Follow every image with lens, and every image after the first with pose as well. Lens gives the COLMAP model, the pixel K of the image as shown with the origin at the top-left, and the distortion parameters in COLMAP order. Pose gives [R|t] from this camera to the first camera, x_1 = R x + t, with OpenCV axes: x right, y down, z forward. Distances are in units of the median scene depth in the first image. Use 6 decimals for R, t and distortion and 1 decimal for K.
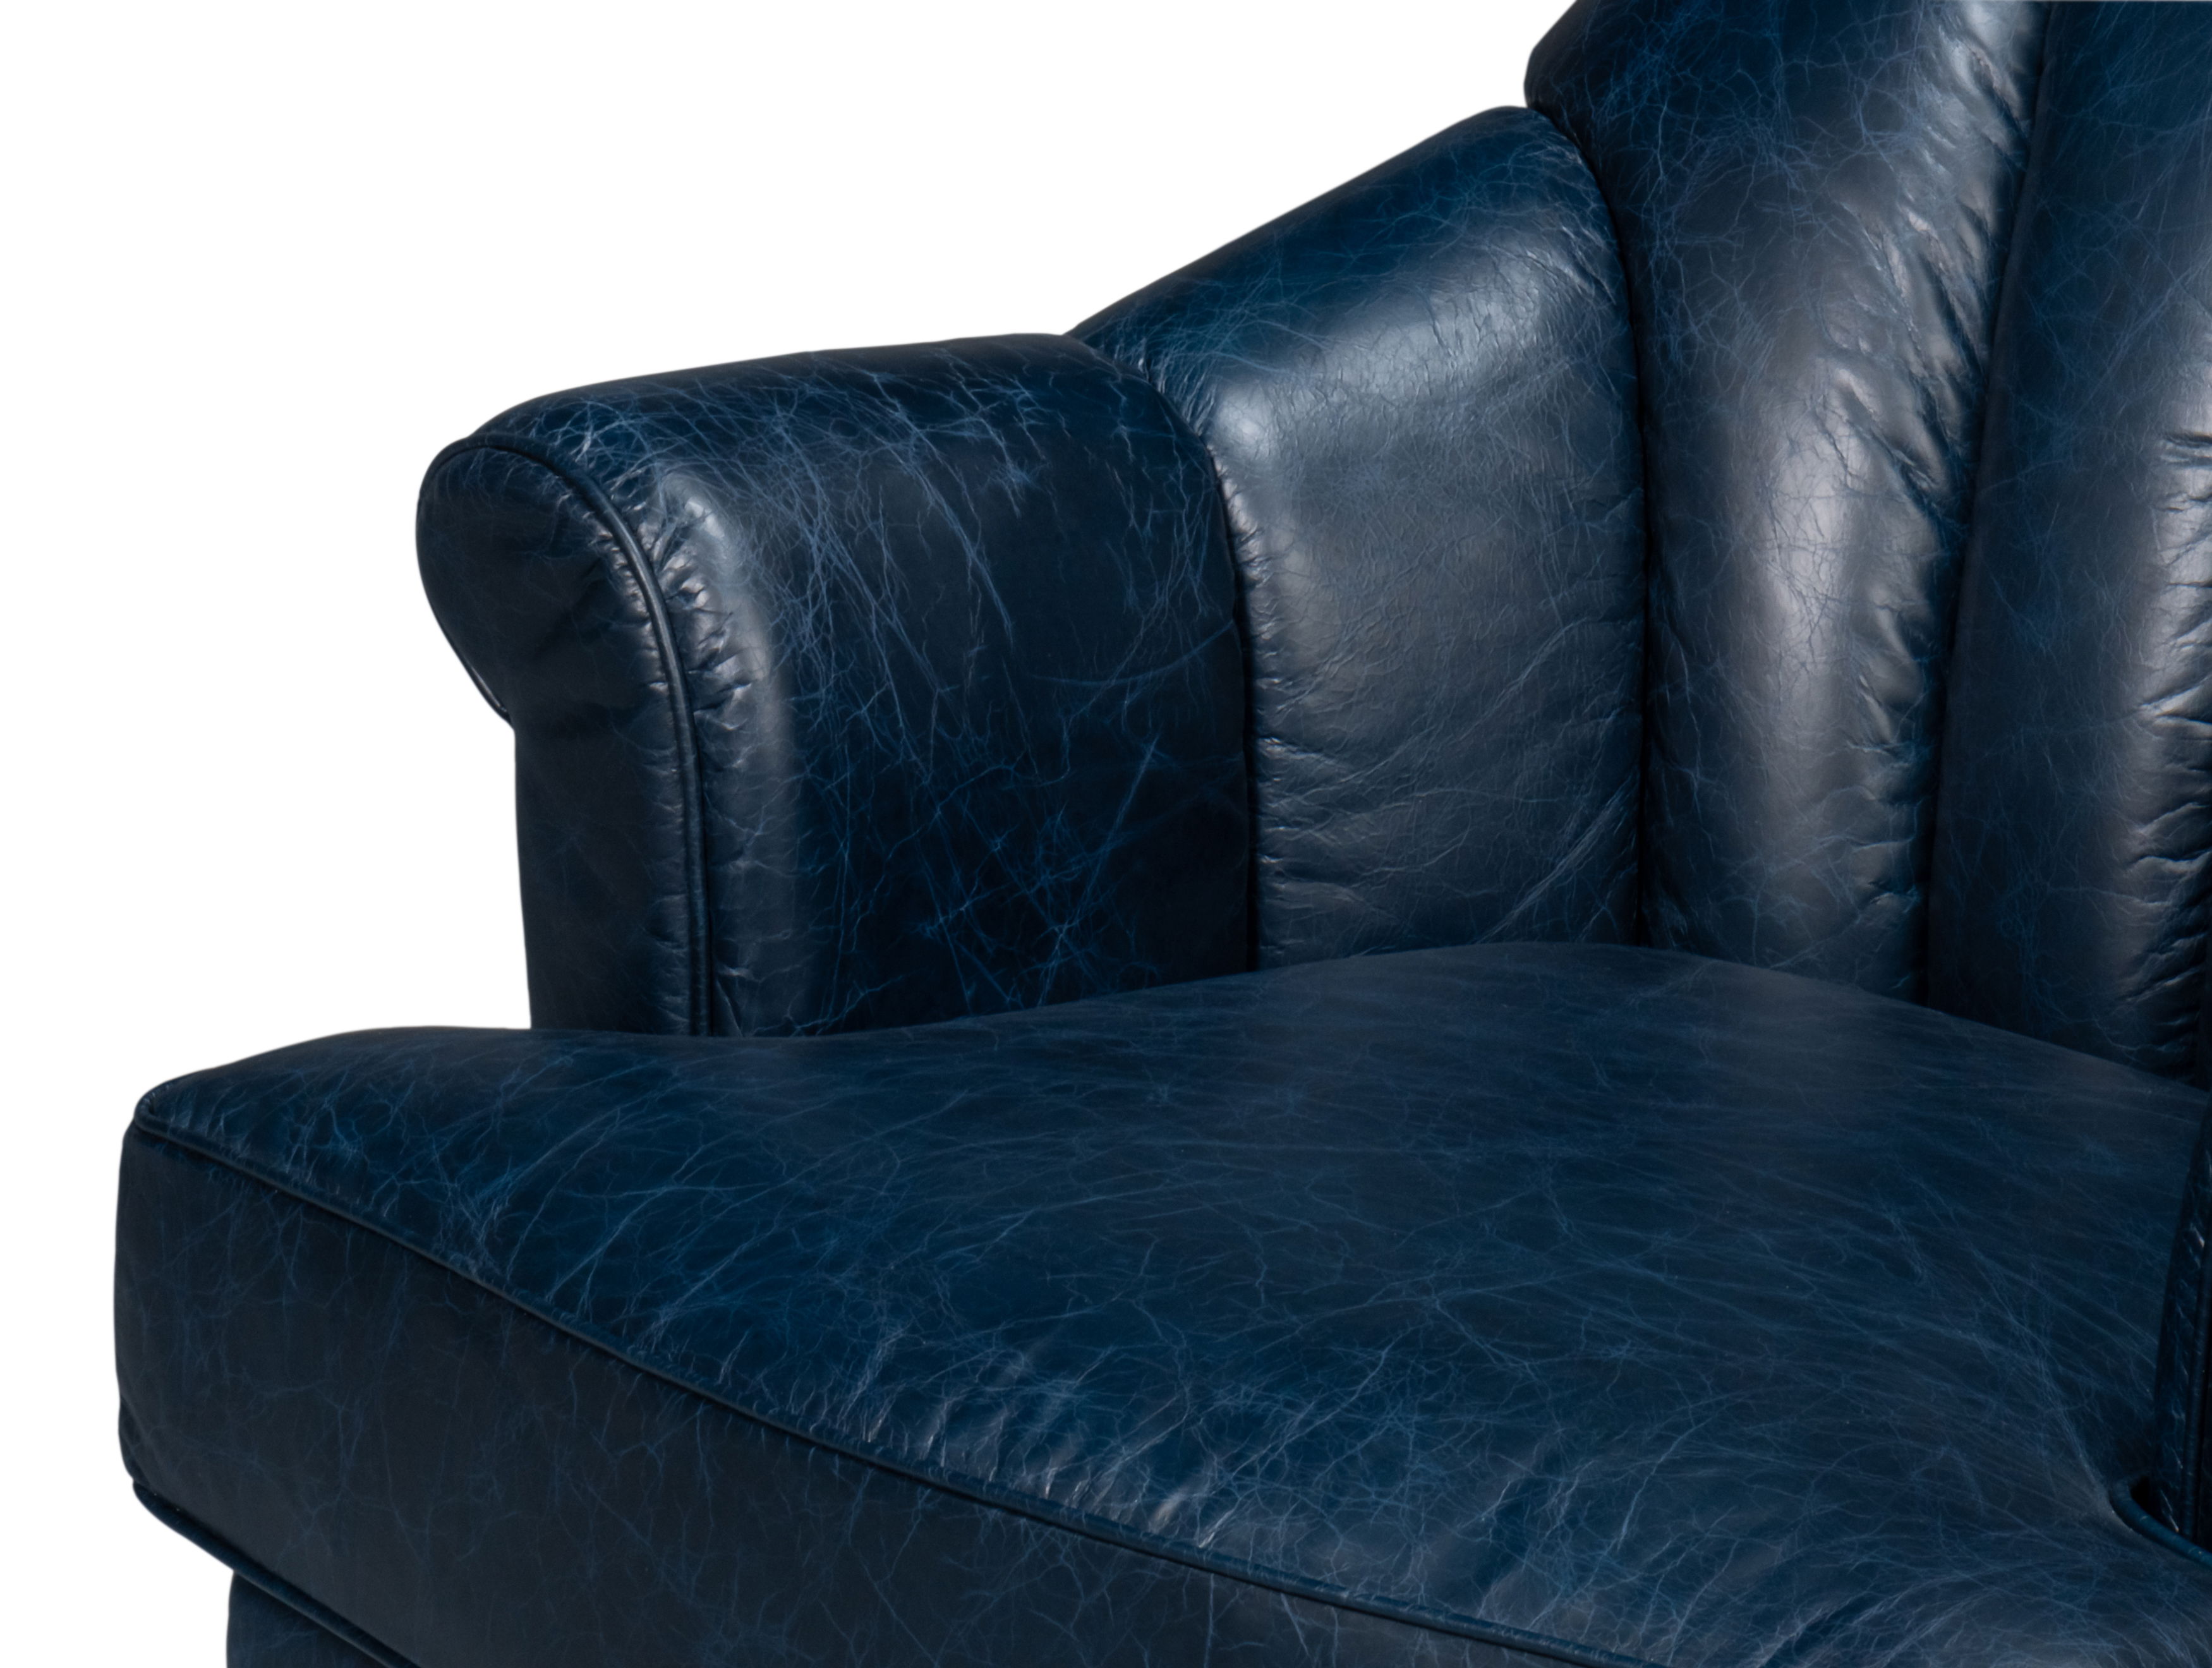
lens RADIAL K [[9229.9, 0, 1100.6], [0, 9229.9, 839.8], [0, 0, 1]] dist [0.050502, 0.000000]
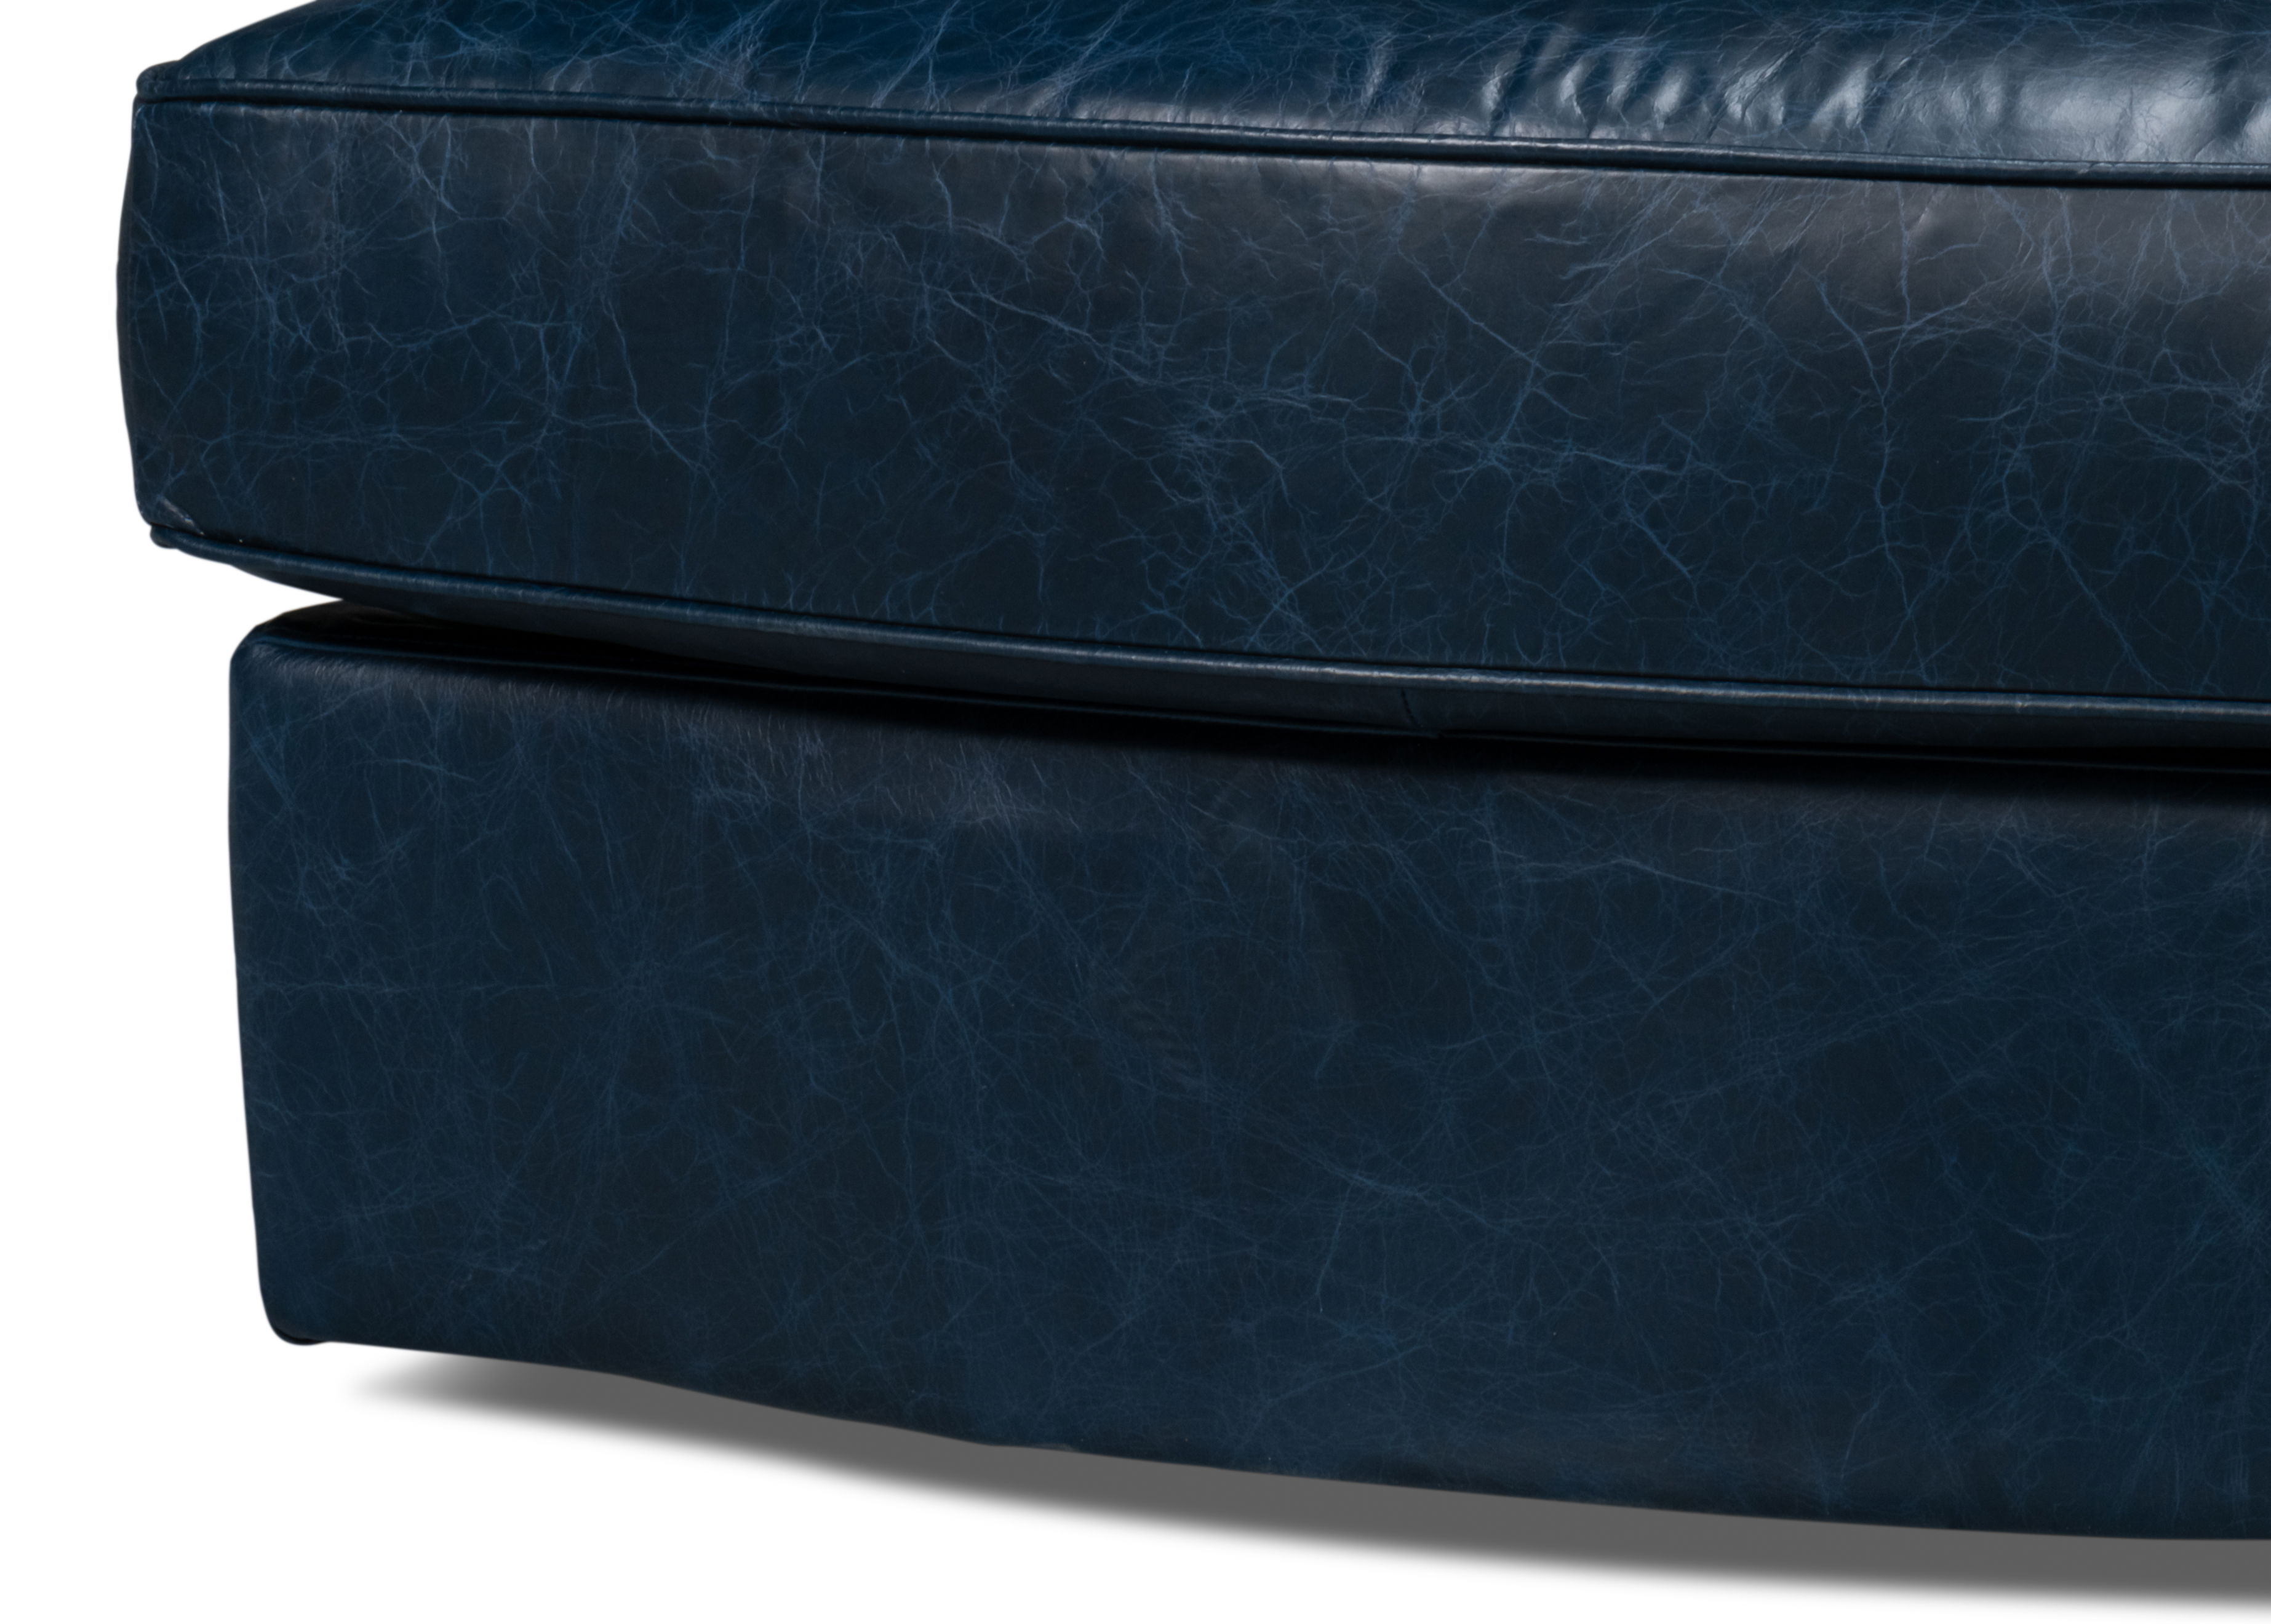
lens RADIAL K [[9235.3, 0, 1134.5], [0, 9235.3, 814.1], [0, 0, 1]] dist [0.015587, 0.000000]
pose [[0.929099, -0.087767, 0.359266, -0.323371], [0.122408, 0.989658, -0.074793, 0.166766], [-0.348986, 0.113468, 0.930233, 0.165883]]
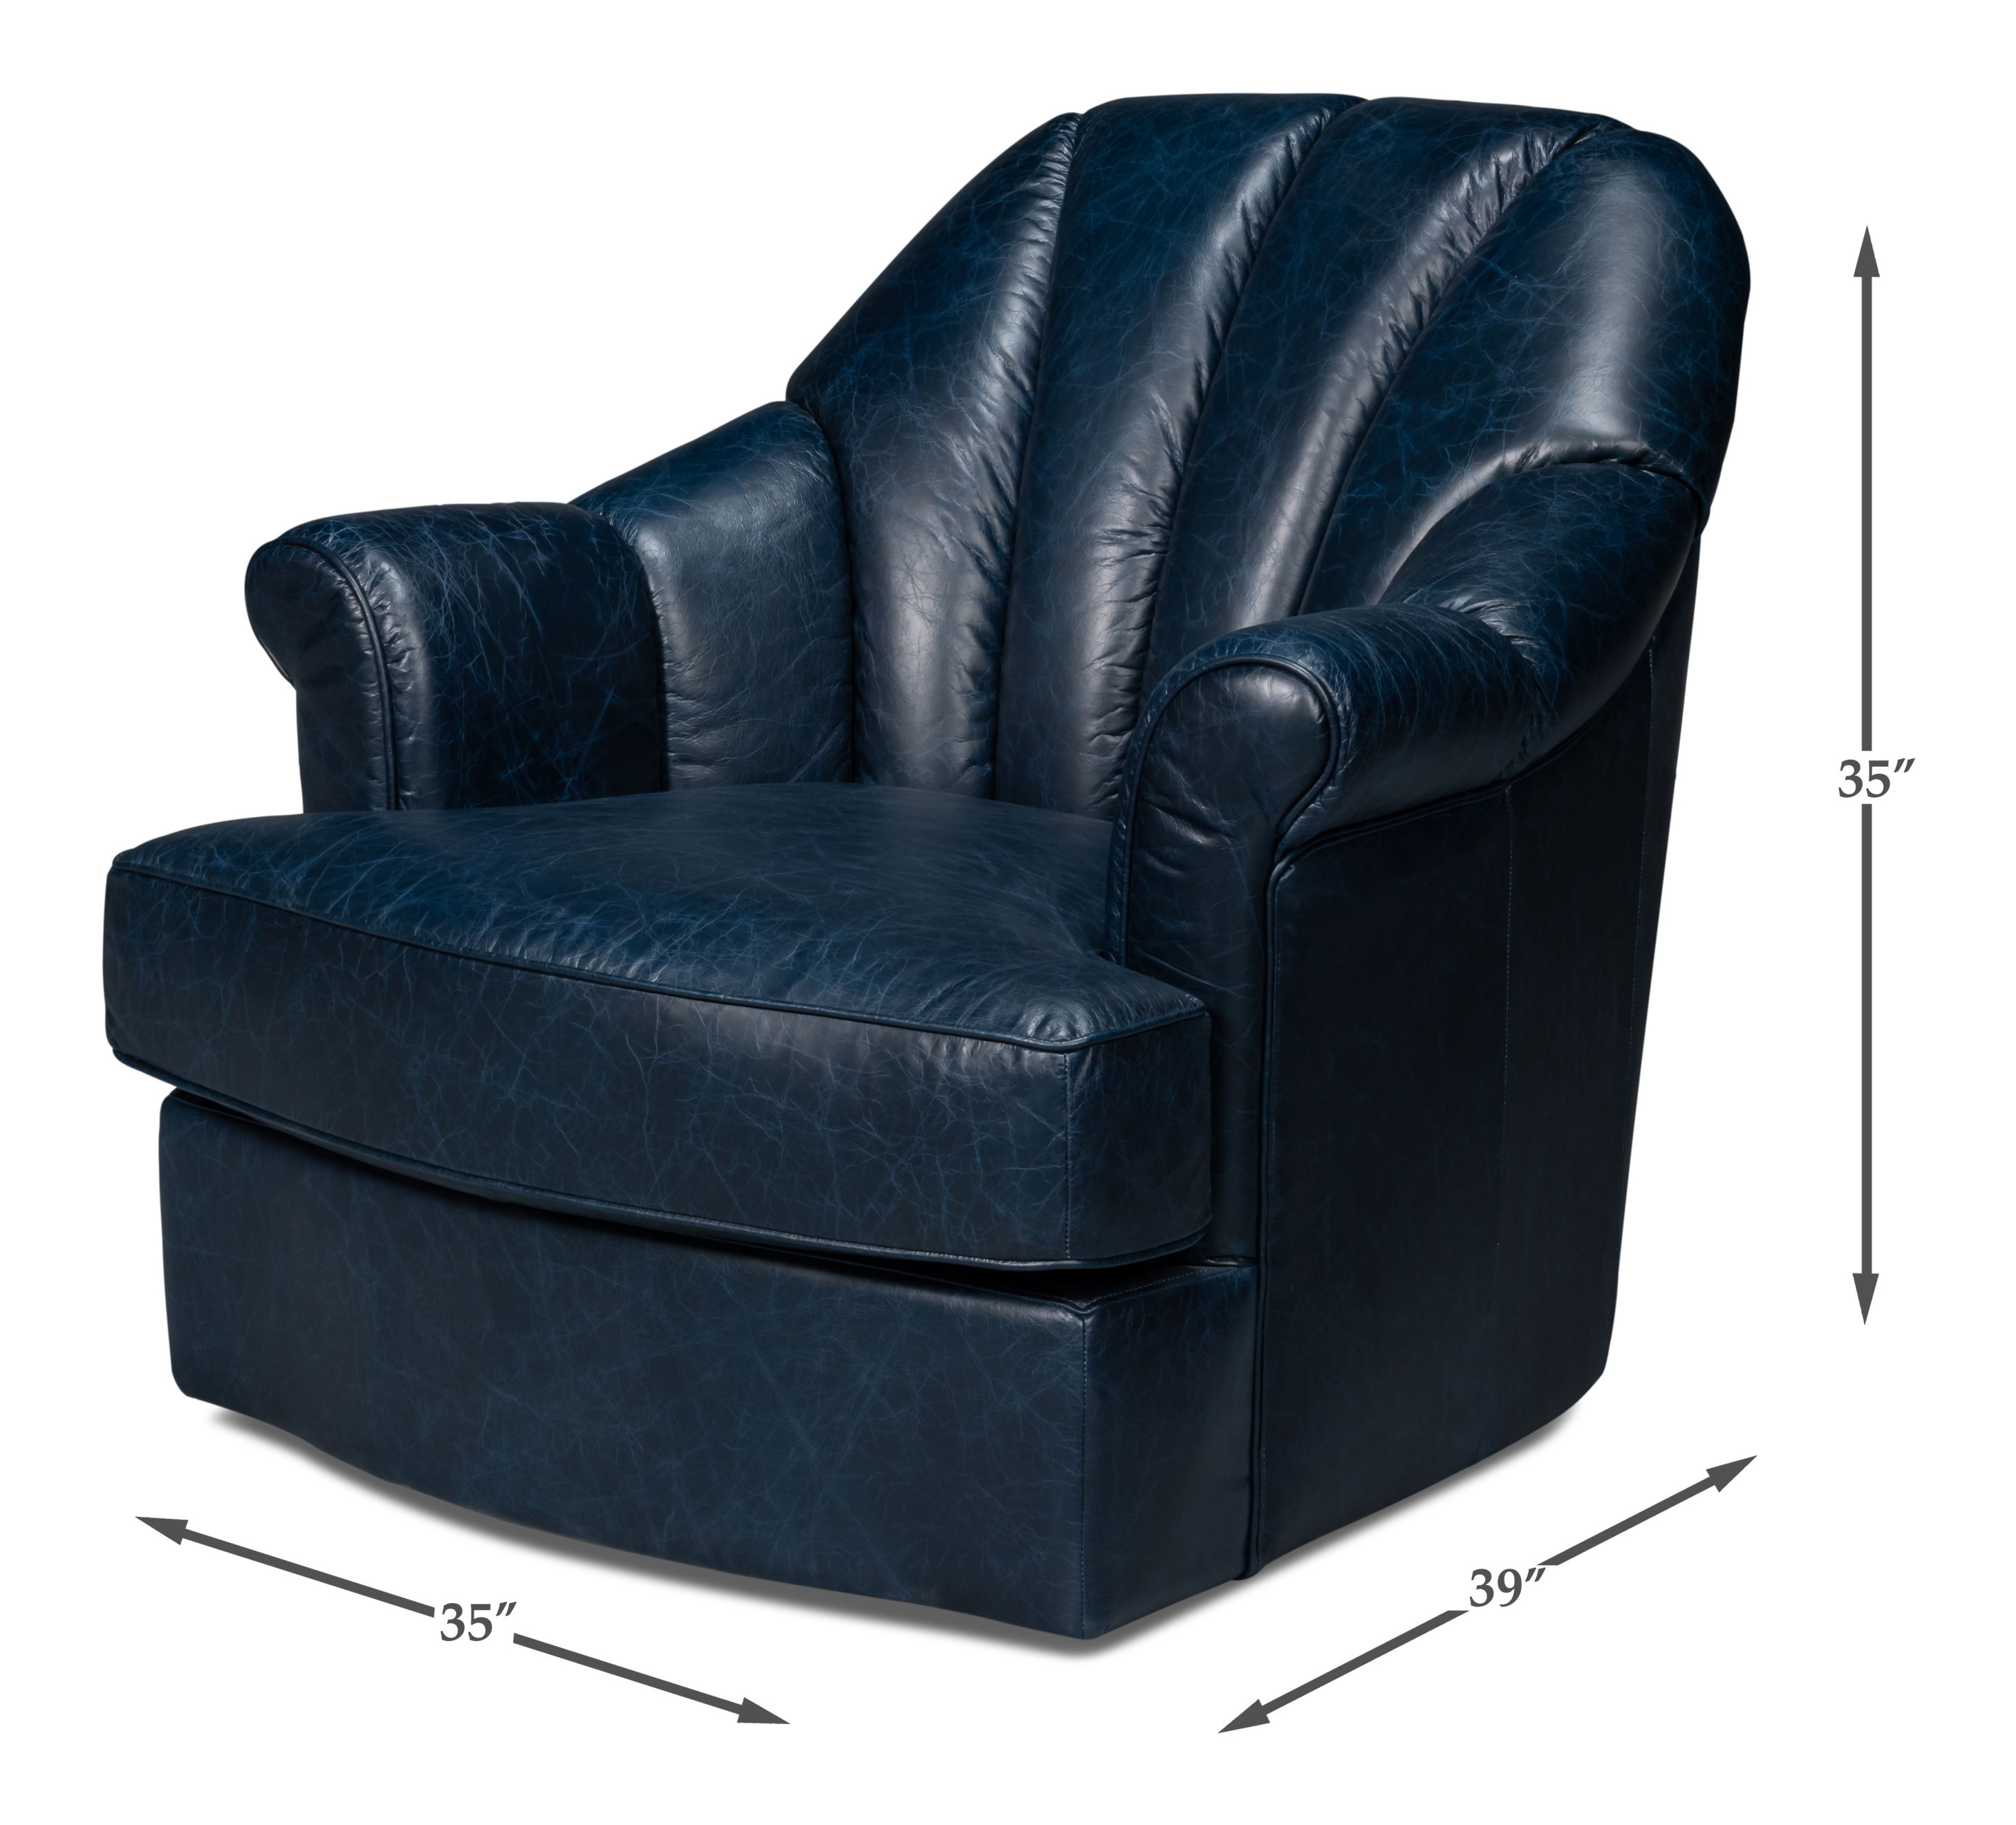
lens RADIAL K [[5524.8, 0, 932.8], [0, 5524.8, 730.9], [0, 0, 1]] dist [0.038134, 0.000000]
pose [[0.996897, -0.019343, 0.076299, -0.016886], [0.027500, 0.993840, -0.107356, 0.131099], [-0.073752, 0.109121, 0.991289, -0.208145]]
